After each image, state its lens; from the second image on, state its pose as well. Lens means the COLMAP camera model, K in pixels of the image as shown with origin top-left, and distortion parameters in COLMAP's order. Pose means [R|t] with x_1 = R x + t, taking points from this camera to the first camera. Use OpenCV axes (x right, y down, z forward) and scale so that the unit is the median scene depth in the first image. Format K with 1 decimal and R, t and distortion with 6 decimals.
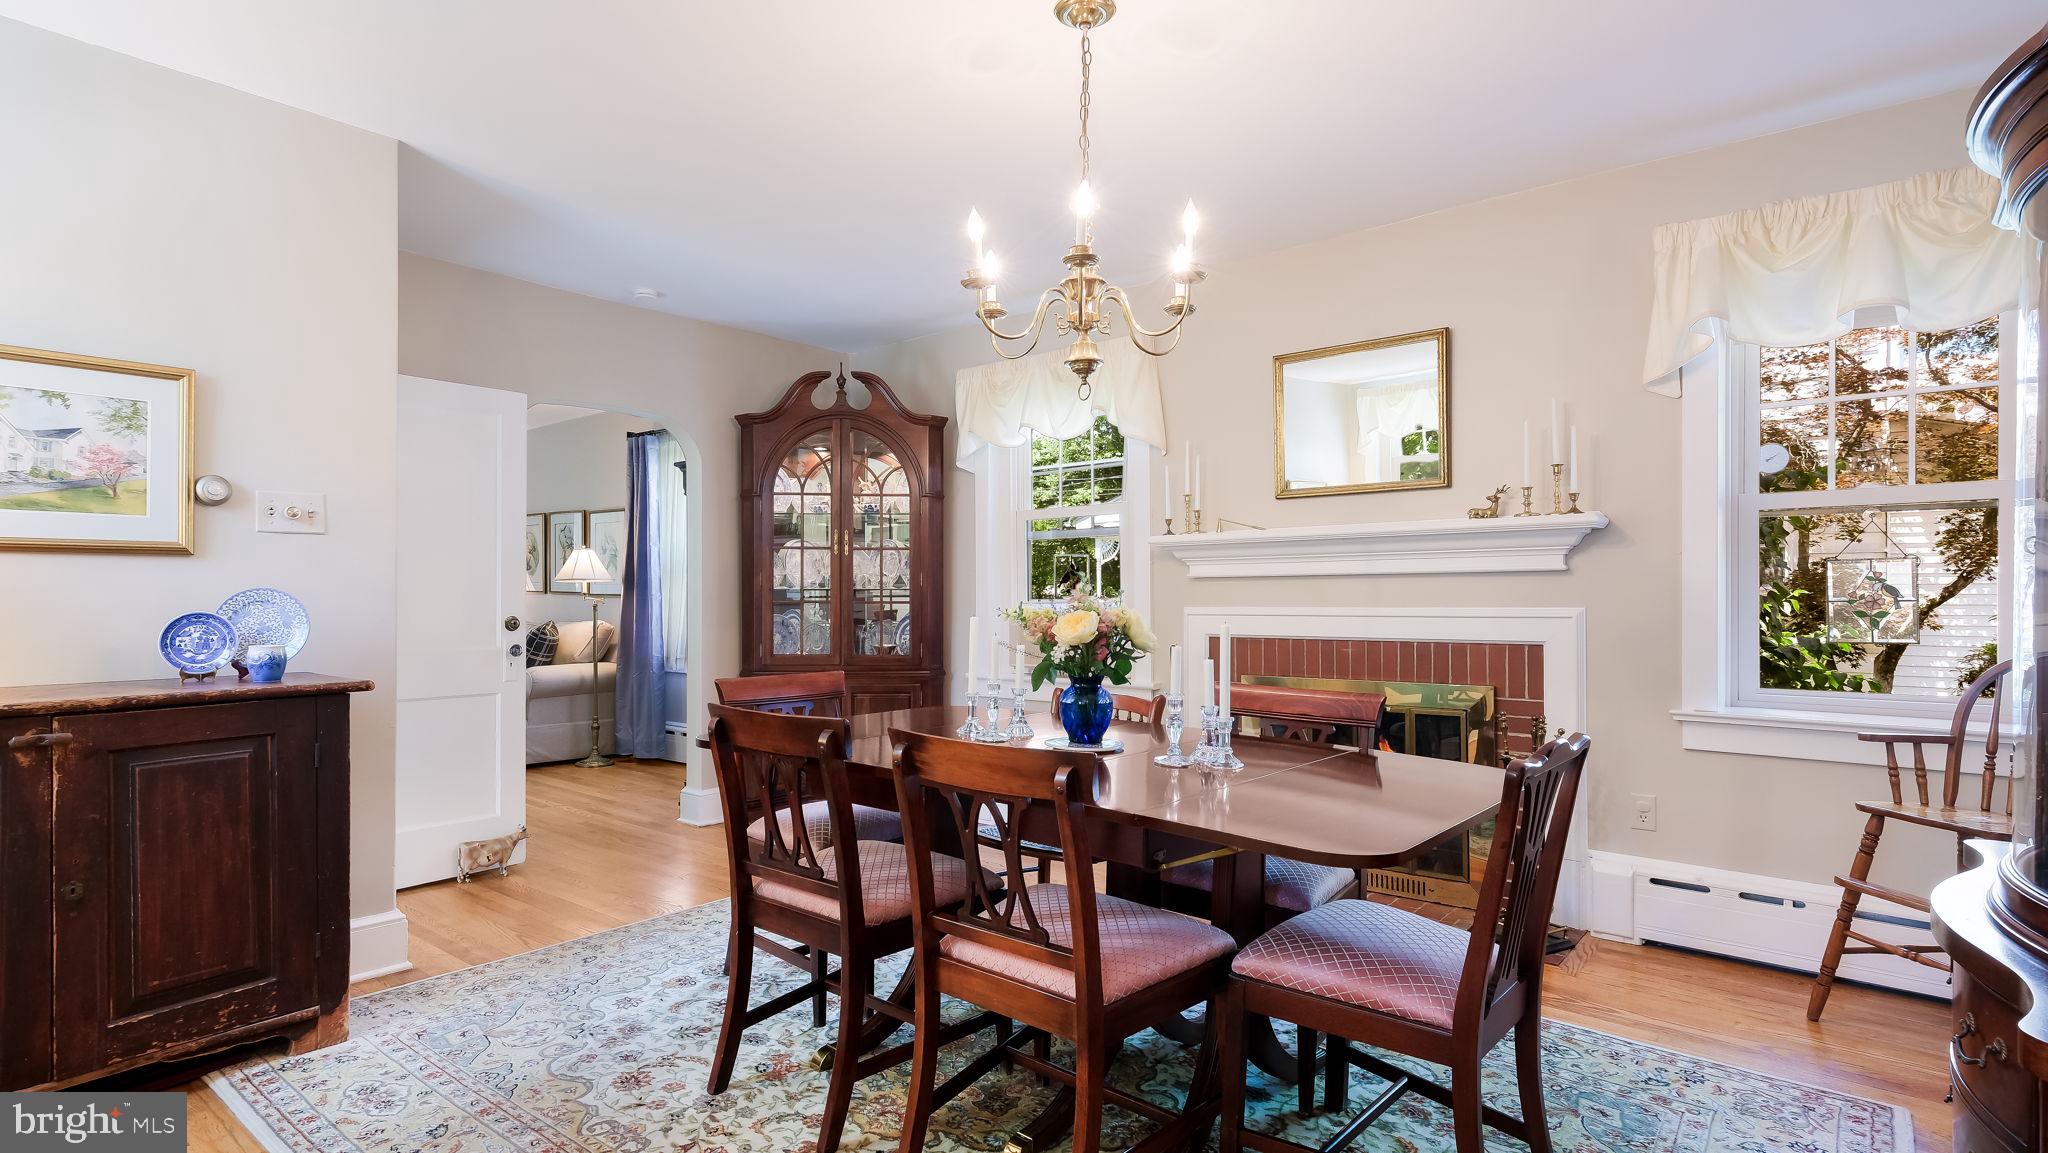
lens RADIAL K [[1004.4, 0, 1015.2], [0, 1004.4, 581.2], [0, 0, 1]] dist [0.015134, -0.000027]
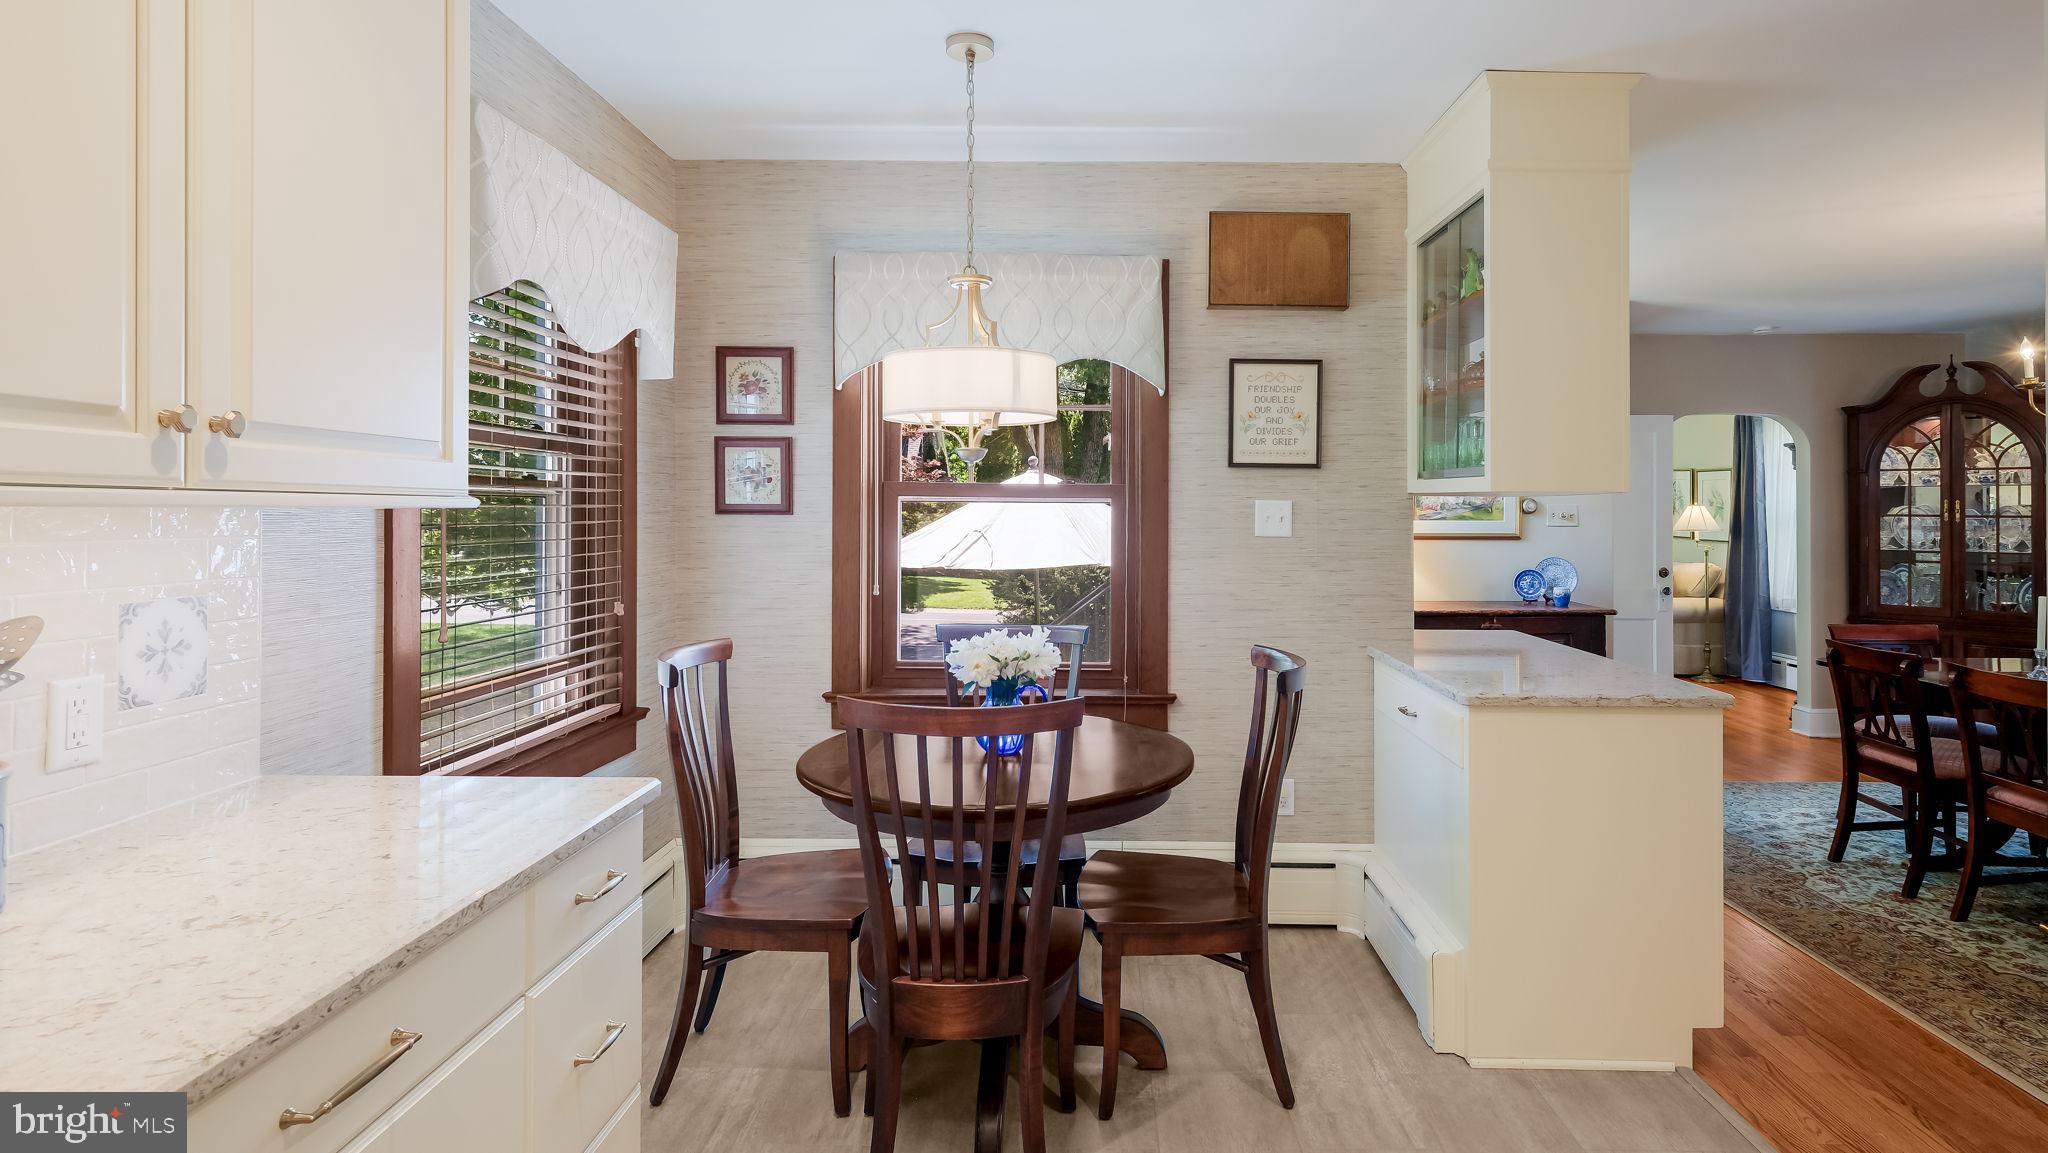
lens RADIAL K [[1062.4, 0, 1093.3], [0, 1062.4, 508.9], [0, 0, 1]] dist [0.005818, 0.000633]
pose [[0.635433, 0.001029, -0.772155, 0.144374], [0.009023, 0.999921, 0.008757, -0.060692], [0.772103, -0.012532, 0.635374, -0.529468]]
